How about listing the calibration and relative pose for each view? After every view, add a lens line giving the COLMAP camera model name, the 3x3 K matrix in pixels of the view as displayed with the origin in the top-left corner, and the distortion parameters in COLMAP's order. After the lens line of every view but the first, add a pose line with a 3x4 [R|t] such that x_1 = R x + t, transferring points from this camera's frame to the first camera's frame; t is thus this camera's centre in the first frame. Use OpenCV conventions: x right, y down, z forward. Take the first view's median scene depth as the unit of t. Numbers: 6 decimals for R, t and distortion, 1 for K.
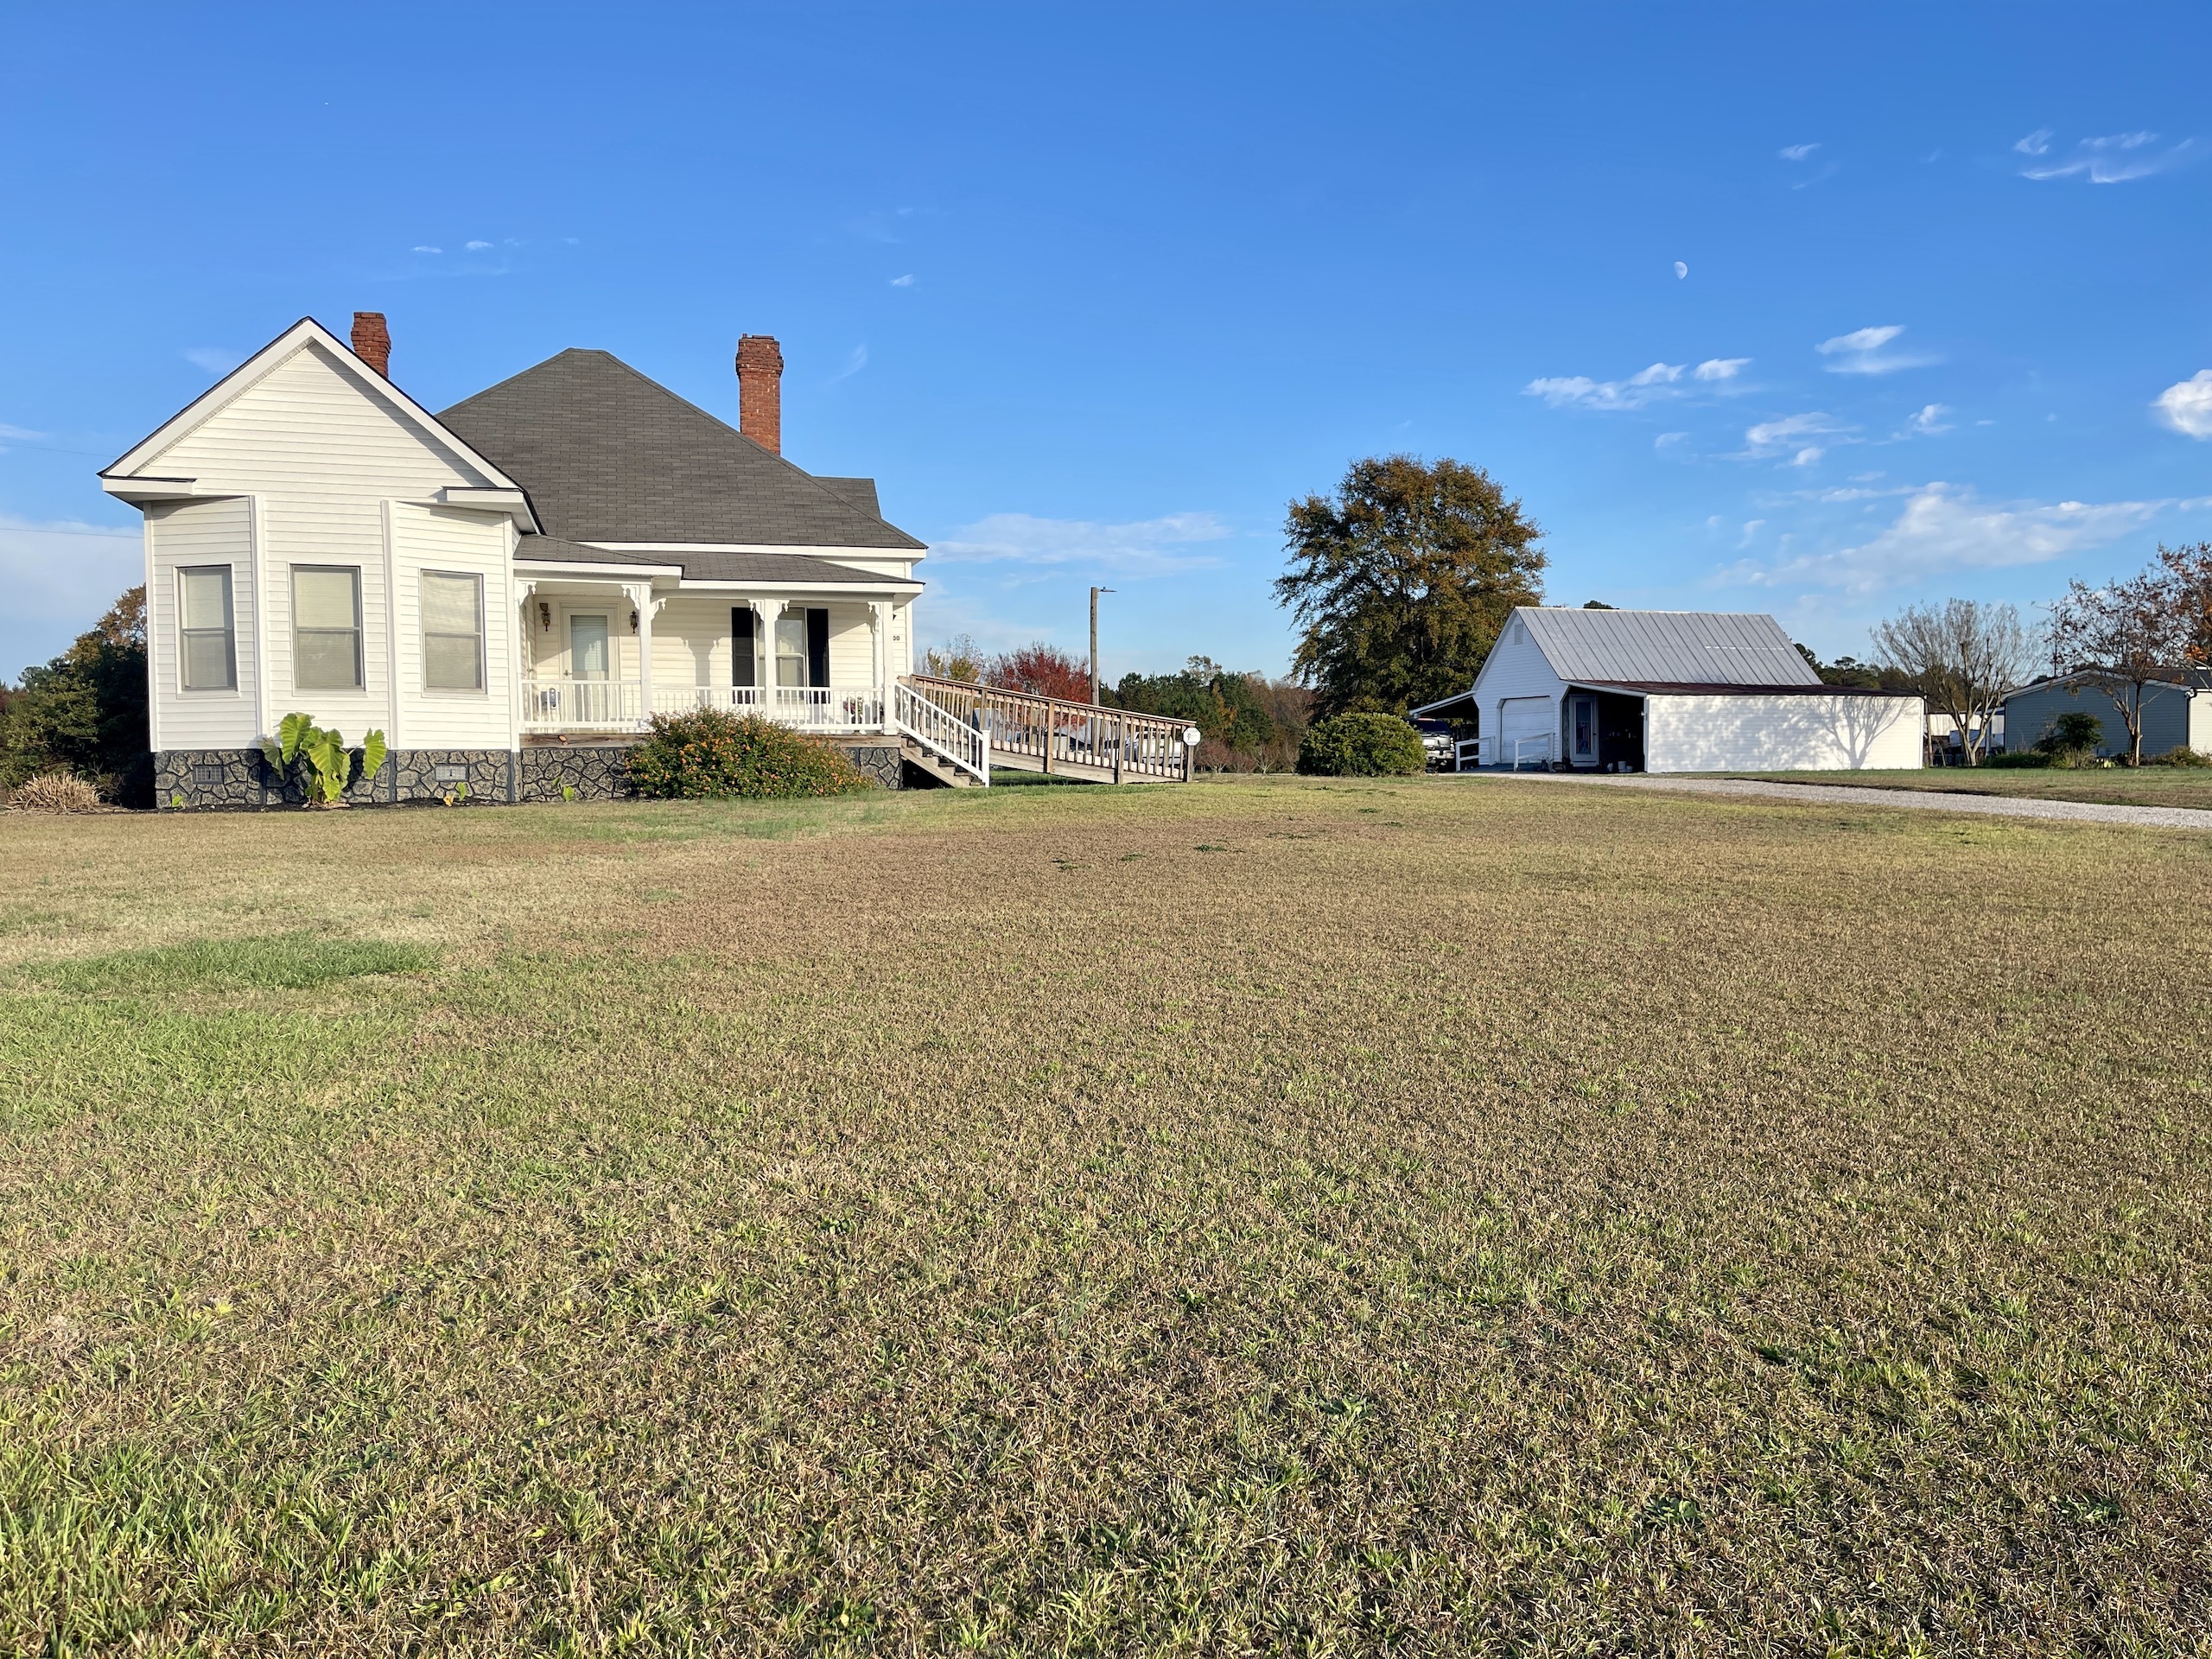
lens RADIAL K [[1666.1, 0, 1117.8], [0, 1666.1, 838.1], [0, 0, 1]] dist [0.061762, -0.116648]
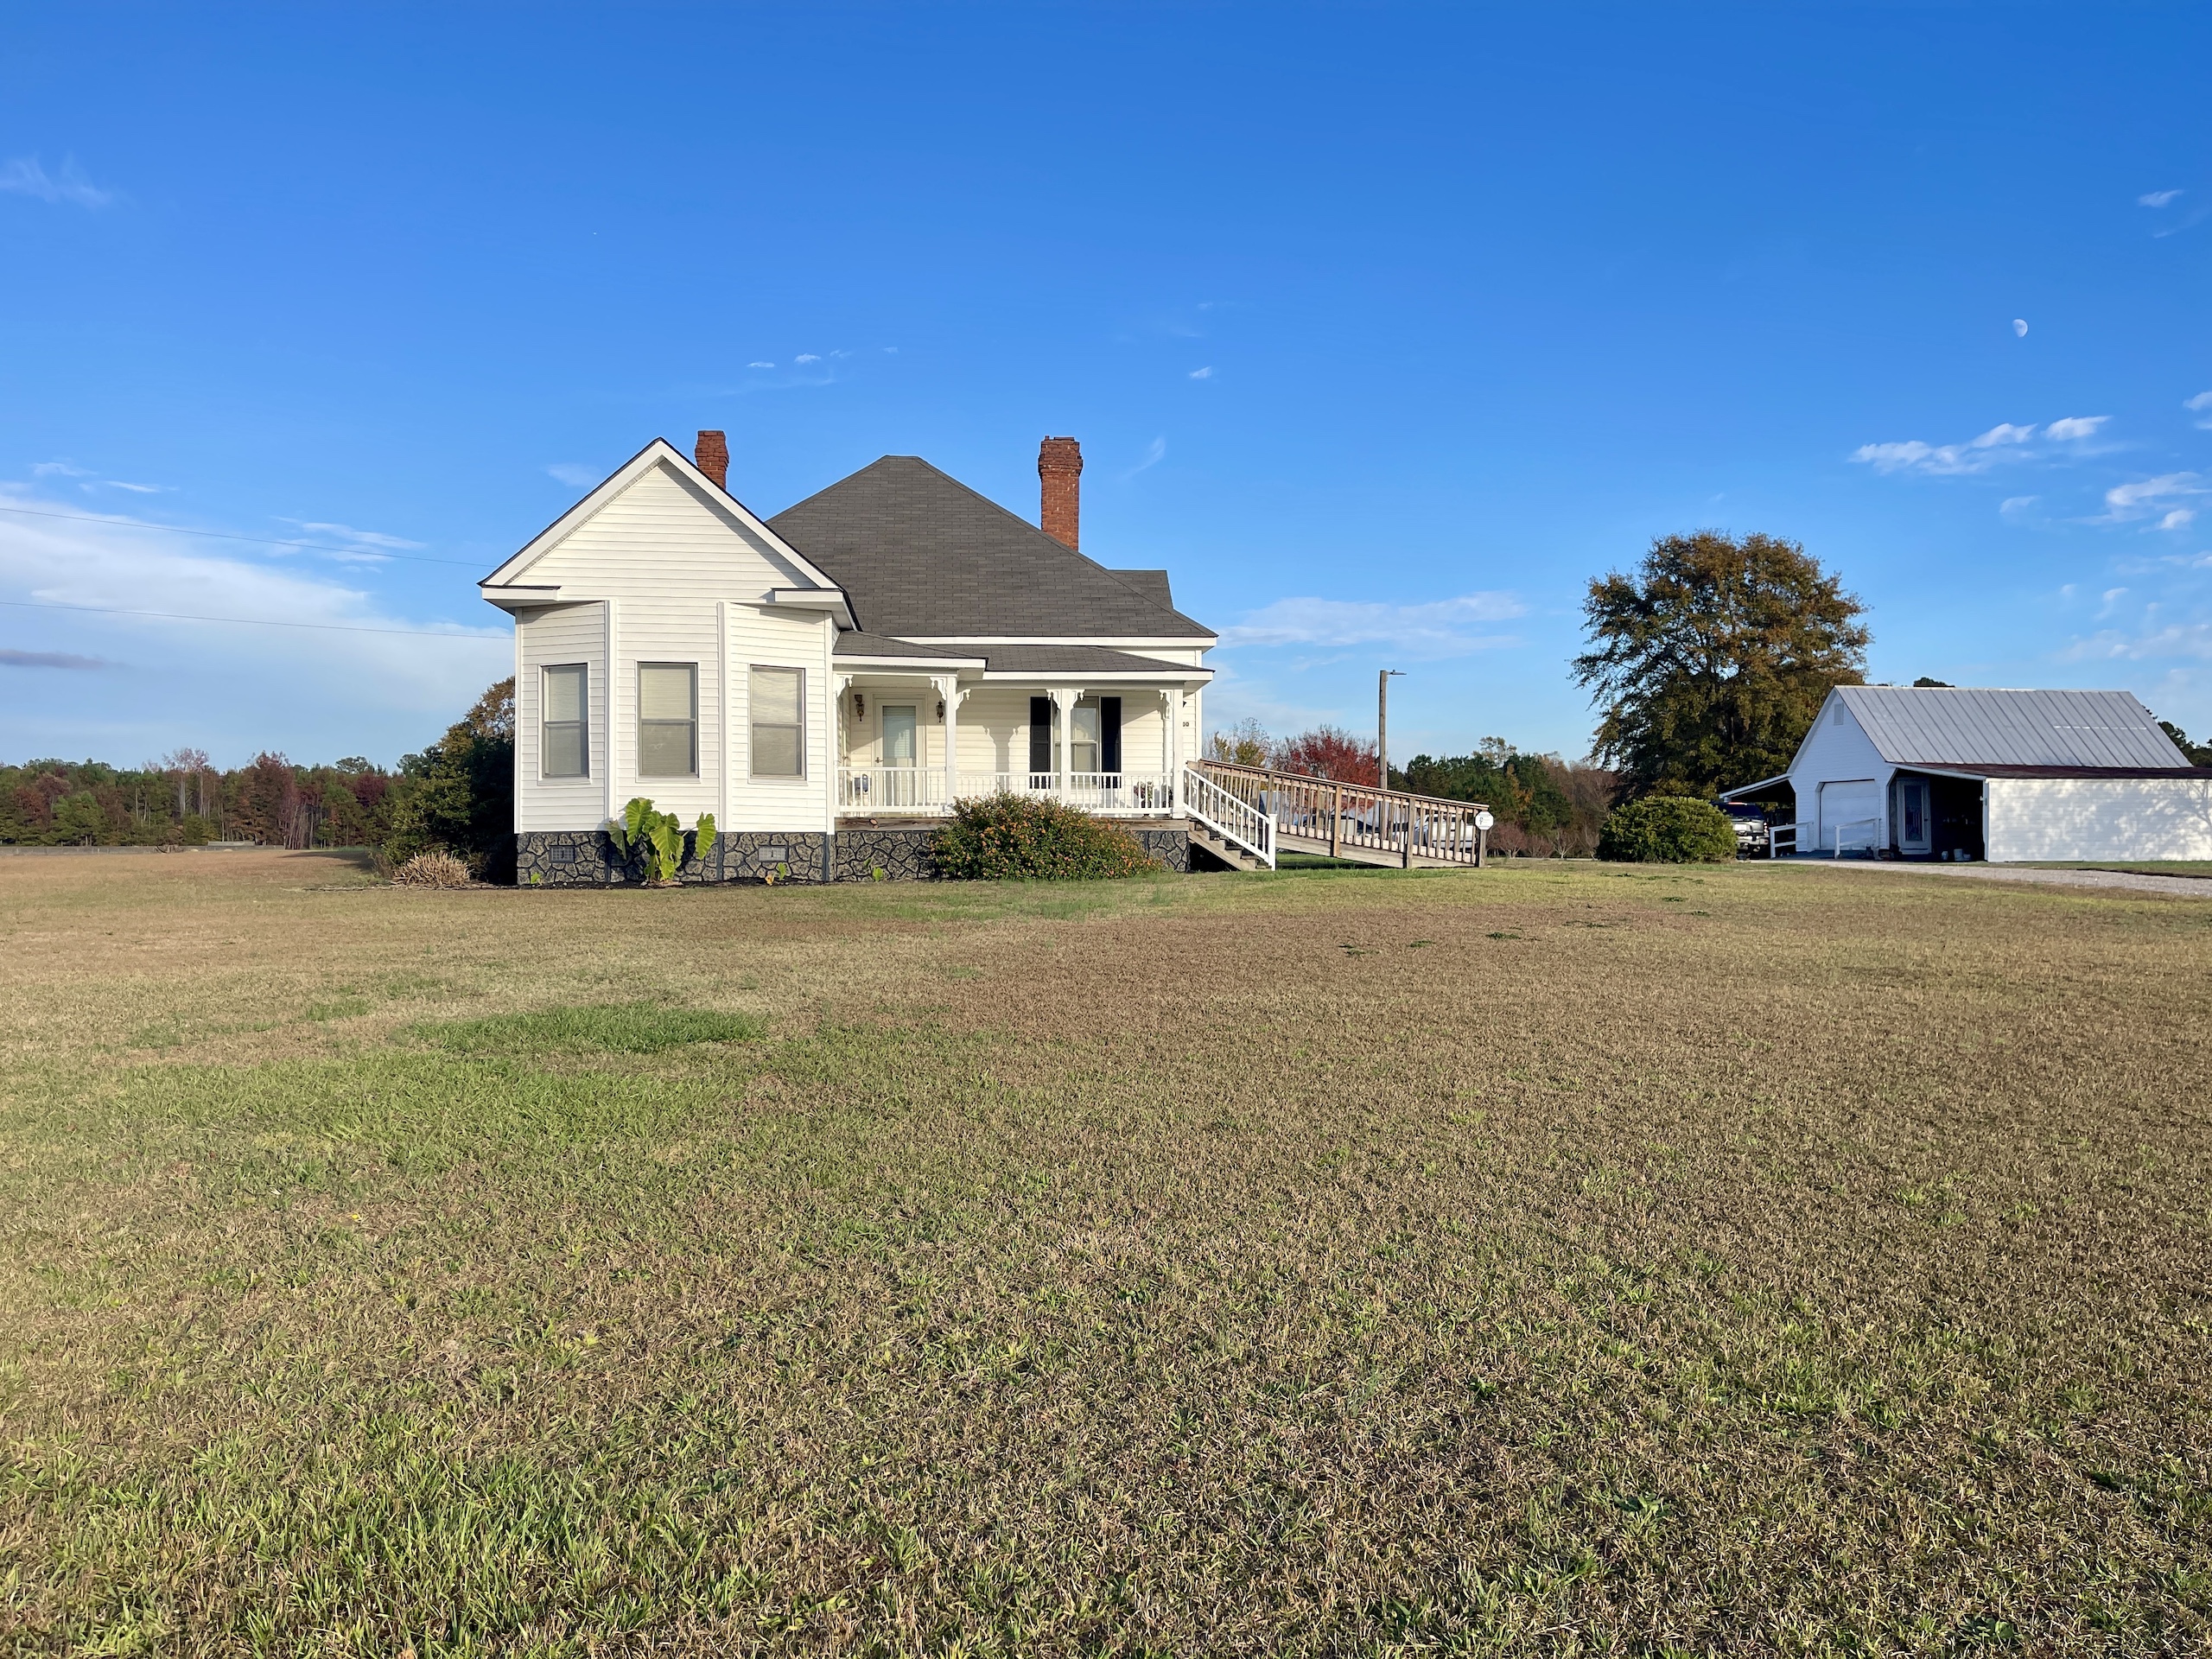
lens RADIAL K [[1671.1, 0, 1106.5], [0, 1671.1, 819.0], [0, 0, 1]] dist [0.050465, -0.063081]
pose [[0.984290, 0.002934, -0.176537, -0.000621], [-0.013671, 0.998127, -0.059630, -0.001543], [0.176031, 0.061106, 0.982486, -0.035469]]
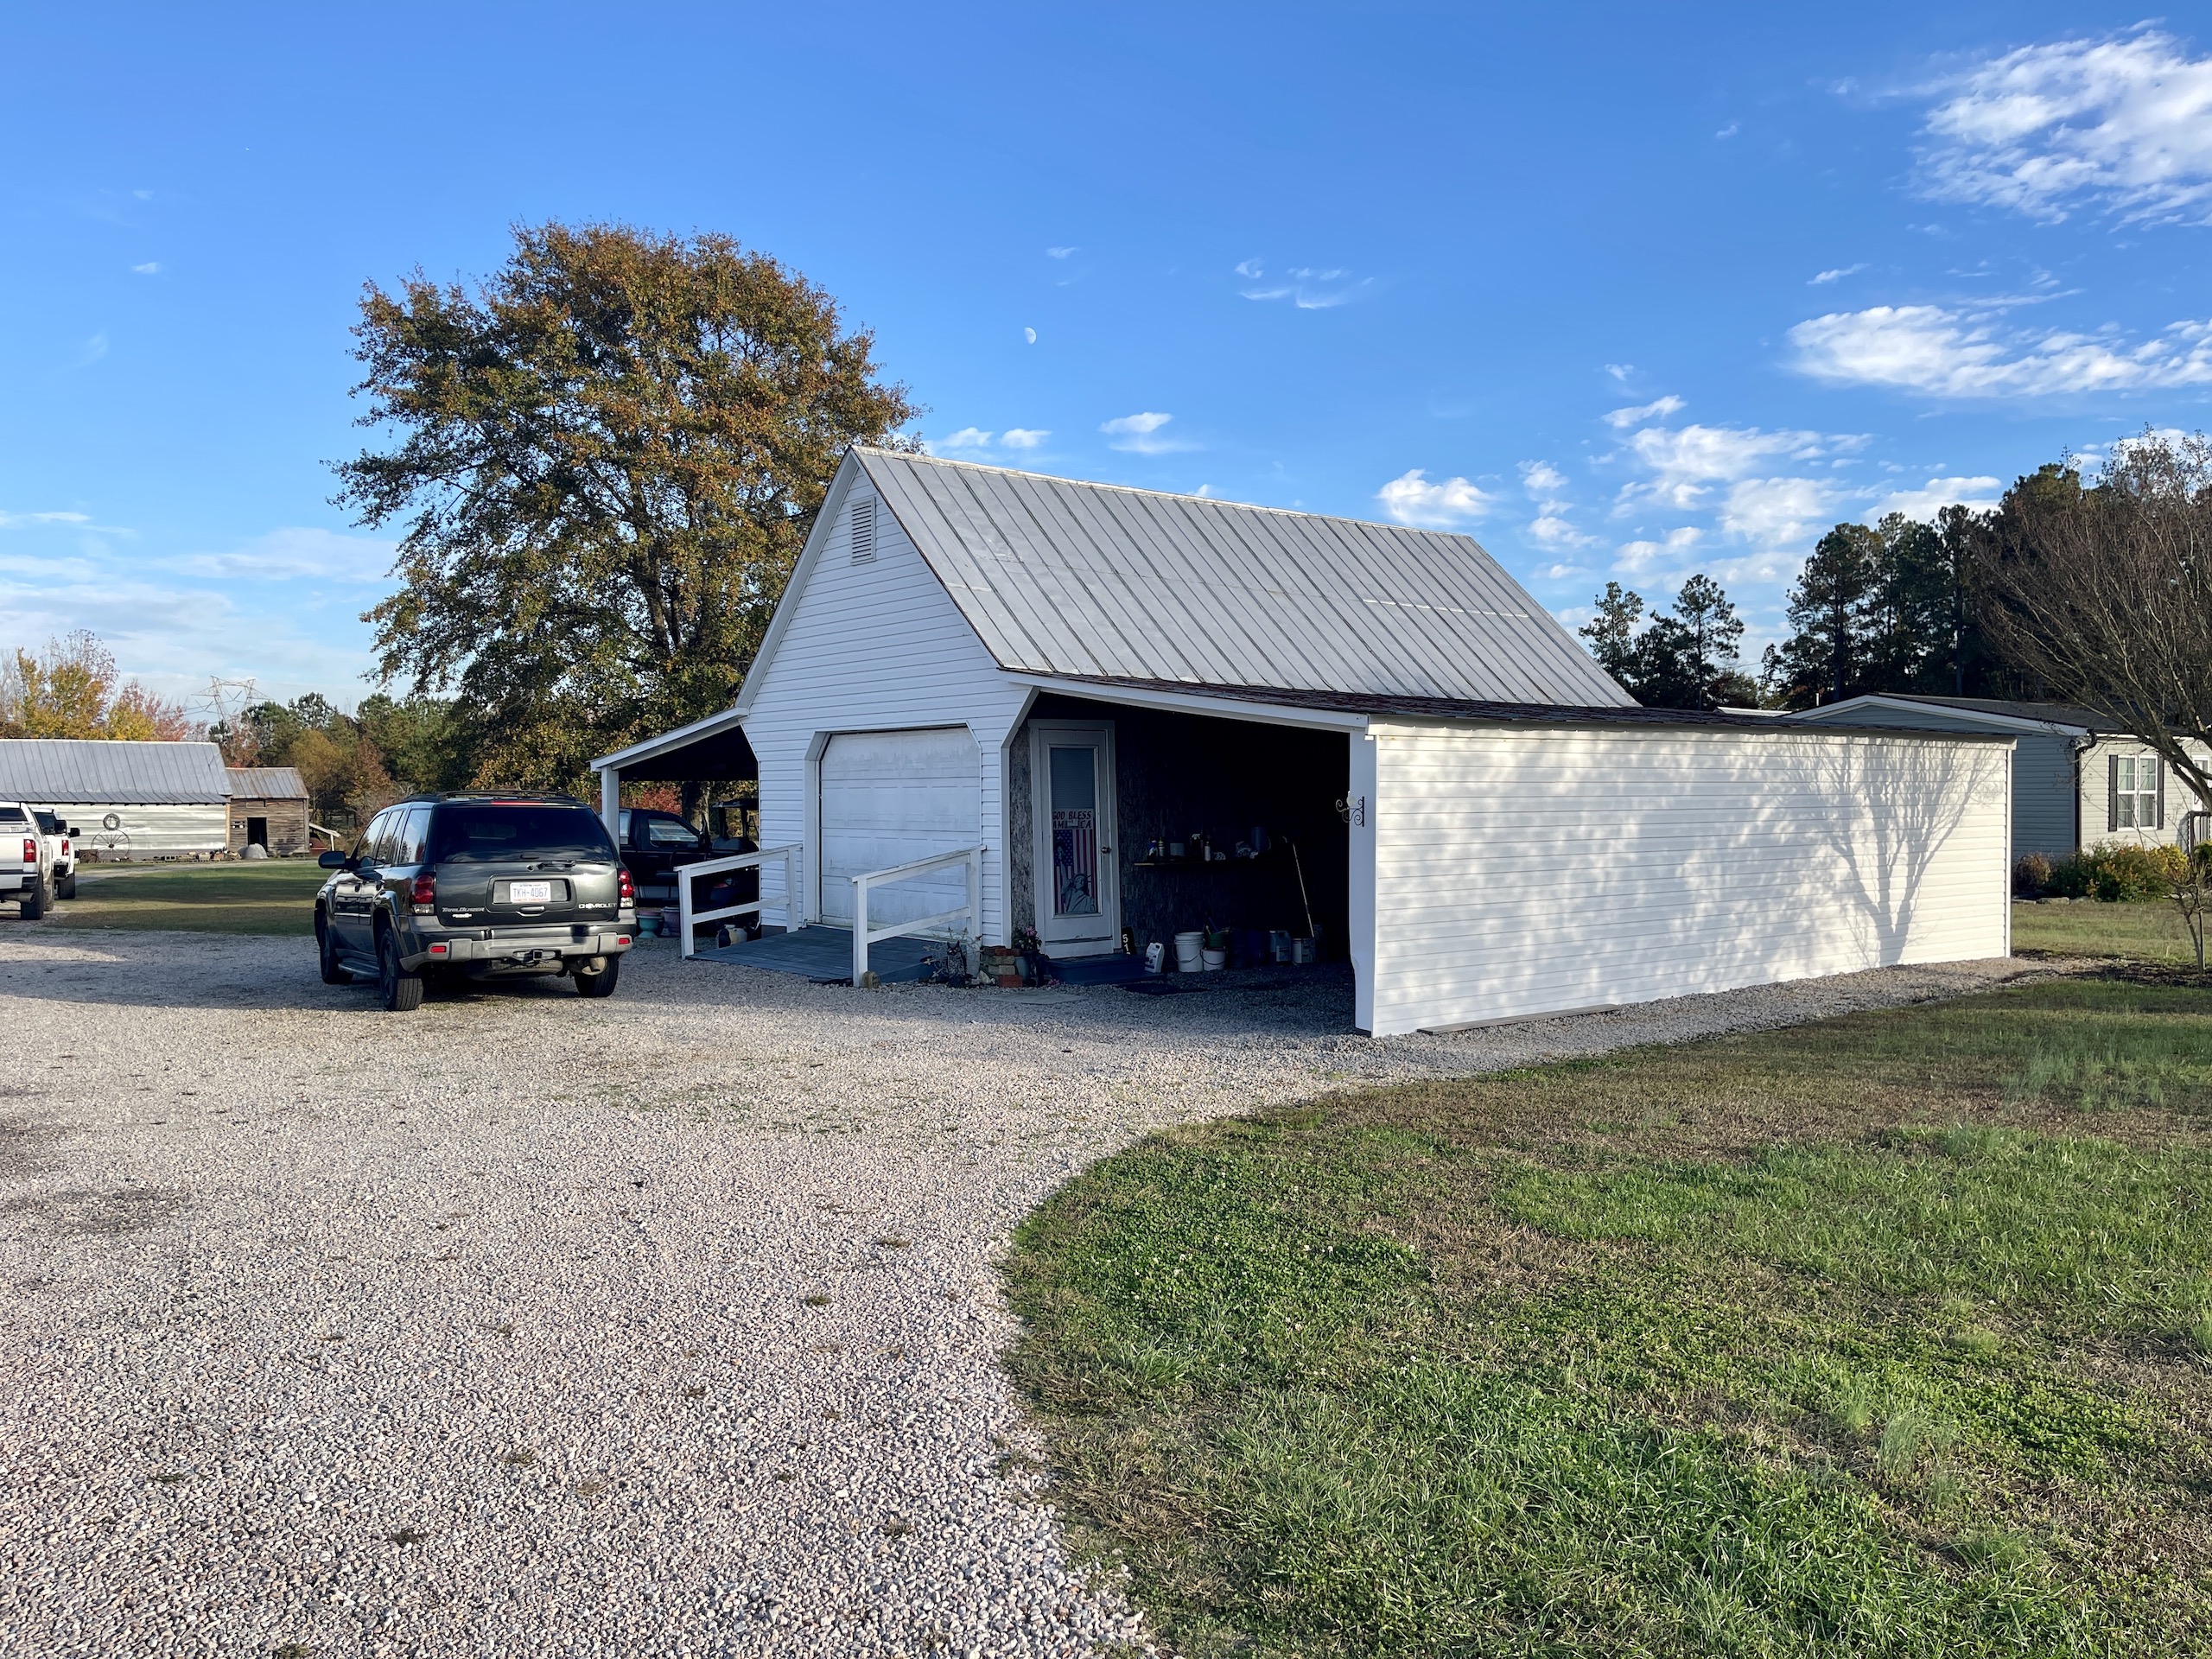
lens RADIAL K [[1666.1, 0, 1117.8], [0, 1666.1, 838.1], [0, 0, 1]] dist [0.061762, -0.116648]
pose [[0.931543, -0.009304, 0.363511, 0.994148], [0.018063, 0.999622, -0.020704, -0.330759], [-0.363181, 0.025853, 0.931360, 4.061470]]
